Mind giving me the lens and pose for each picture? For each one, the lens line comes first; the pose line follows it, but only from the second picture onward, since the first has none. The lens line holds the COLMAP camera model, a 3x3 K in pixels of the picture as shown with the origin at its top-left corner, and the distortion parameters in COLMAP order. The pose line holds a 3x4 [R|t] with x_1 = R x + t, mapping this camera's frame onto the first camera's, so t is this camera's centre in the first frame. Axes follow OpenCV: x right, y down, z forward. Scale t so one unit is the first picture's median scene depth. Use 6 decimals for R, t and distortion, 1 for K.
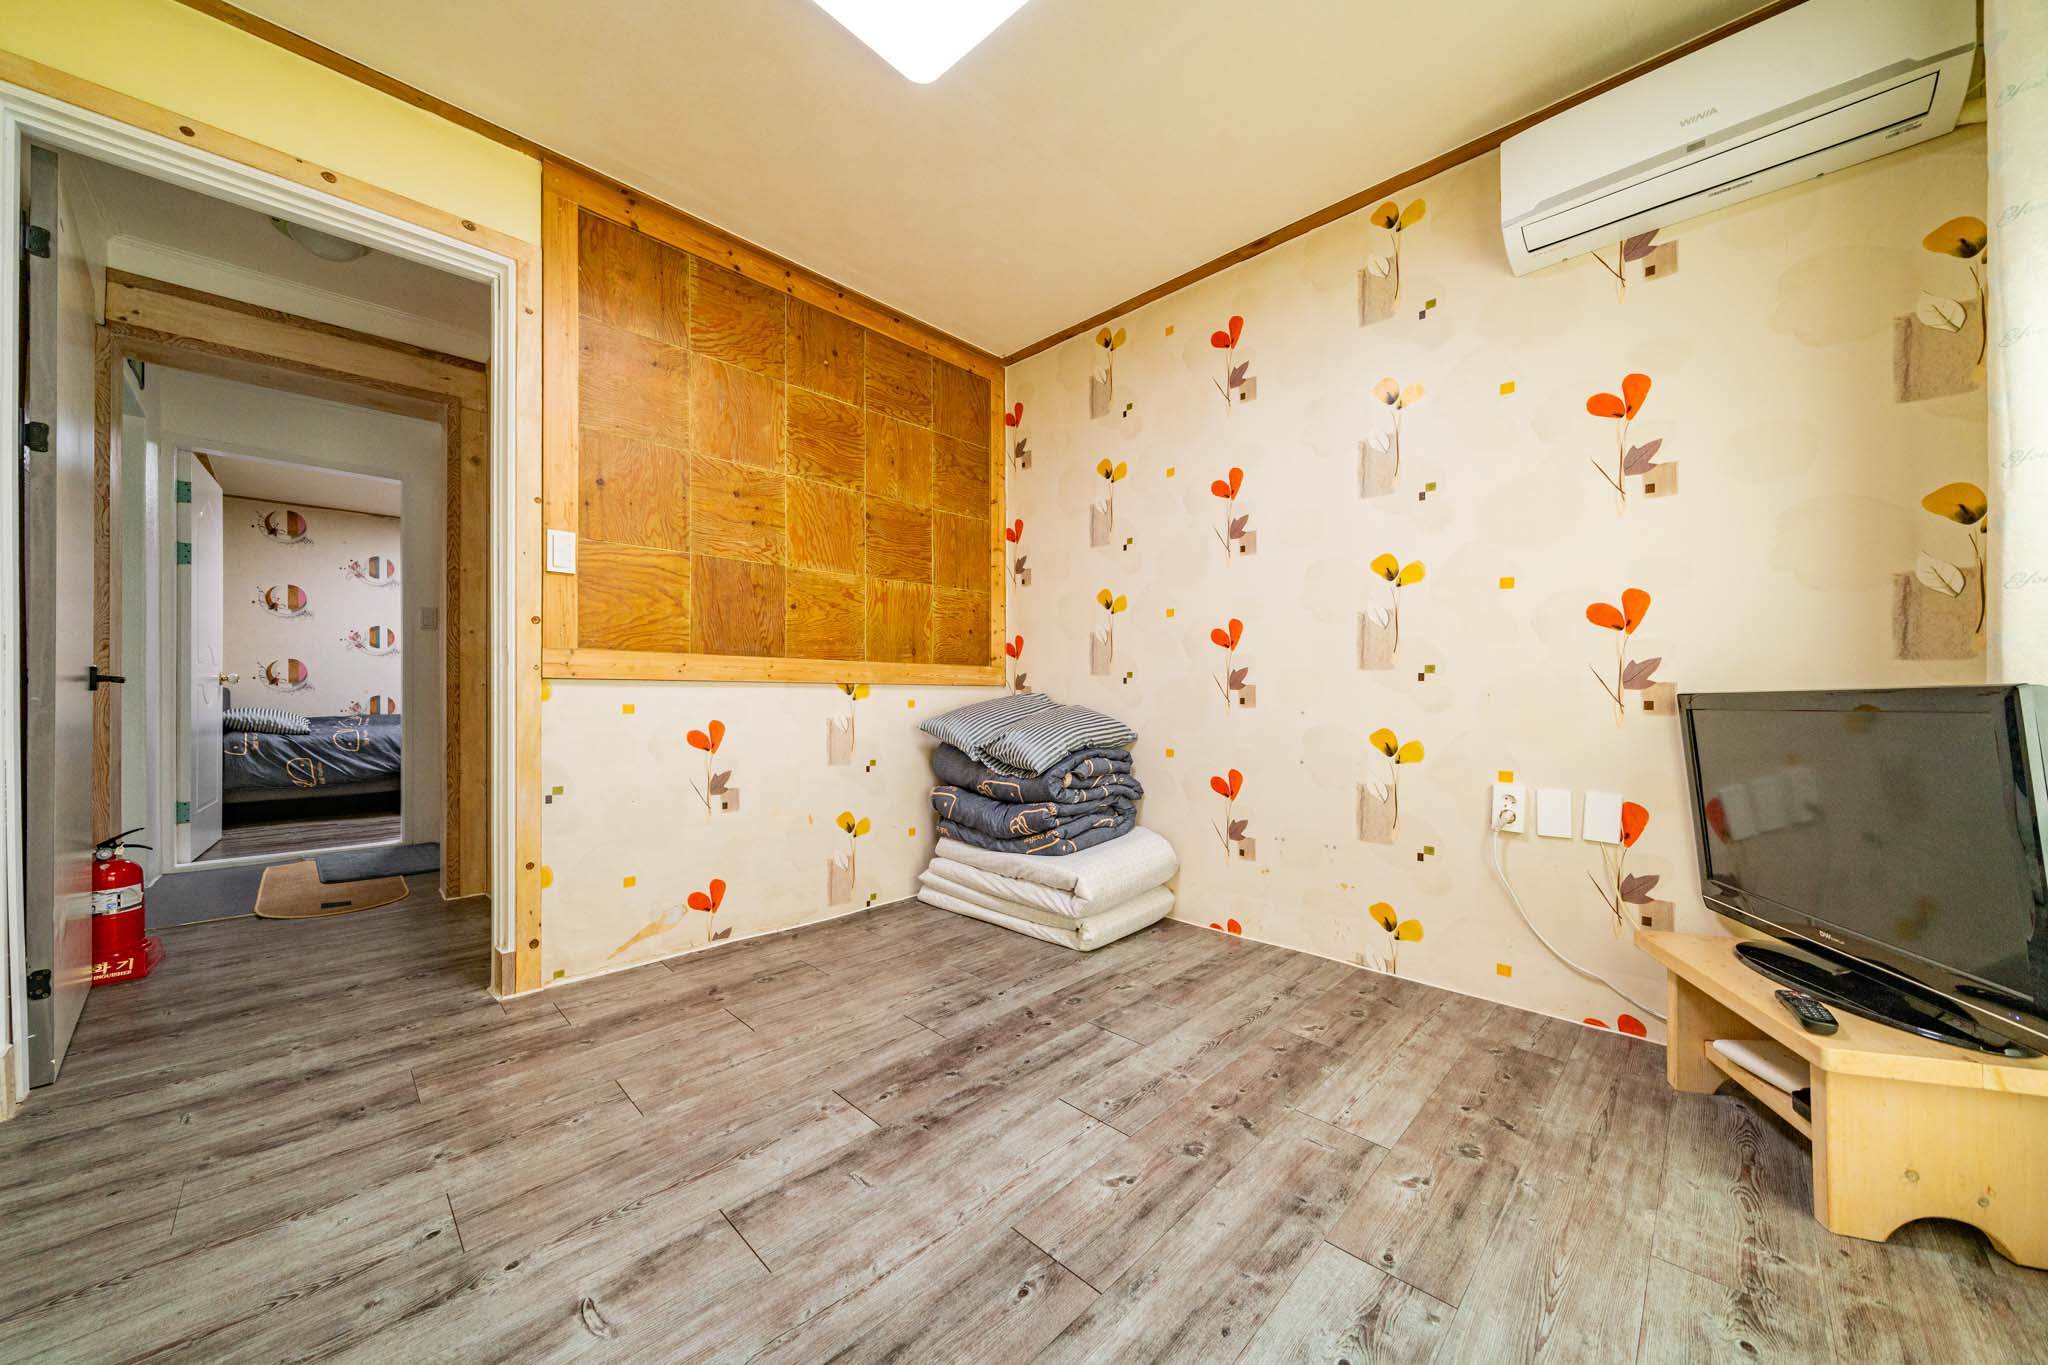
lens RADIAL K [[729.8, 0, 1051.2], [0, 729.8, 674.0], [0, 0, 1]] dist [-0.004012, -0.000199]
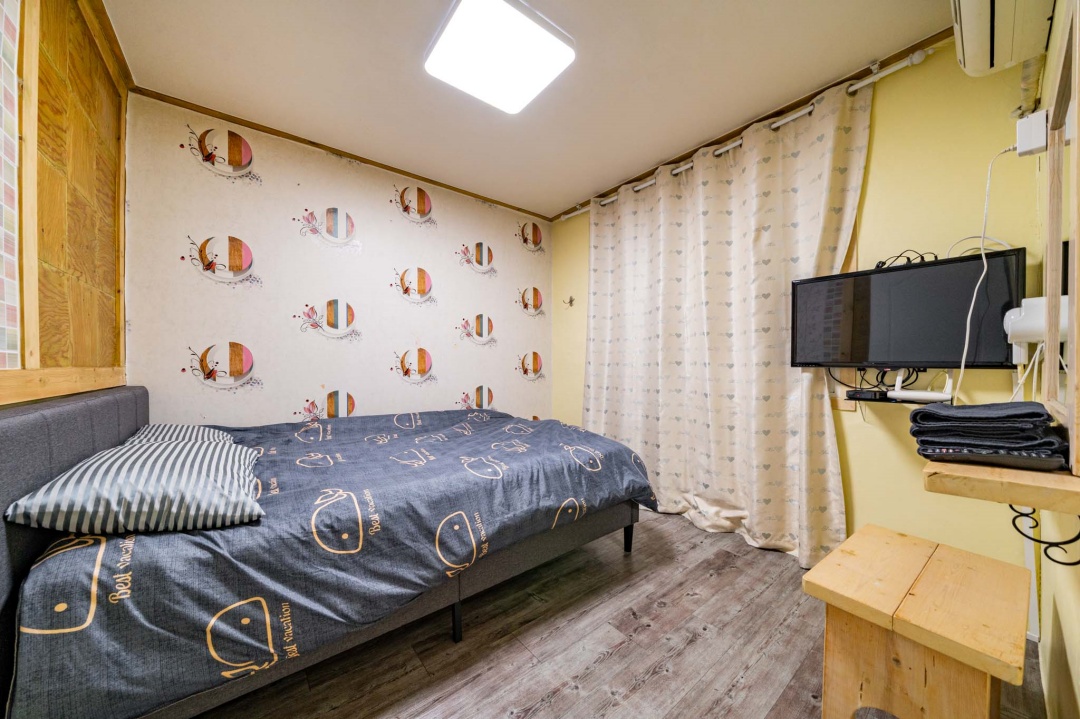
lens RADIAL K [[384.9, 0, 554.3], [0, 384.9, 355.0], [0, 0, 1]] dist [-0.004012, -0.000199]
pose [[0.991788, 0.001705, -0.127881, -0.696102], [-0.001472, 0.999997, 0.001913, -0.009521], [0.127884, -0.001709, 0.991788, 0.677216]]
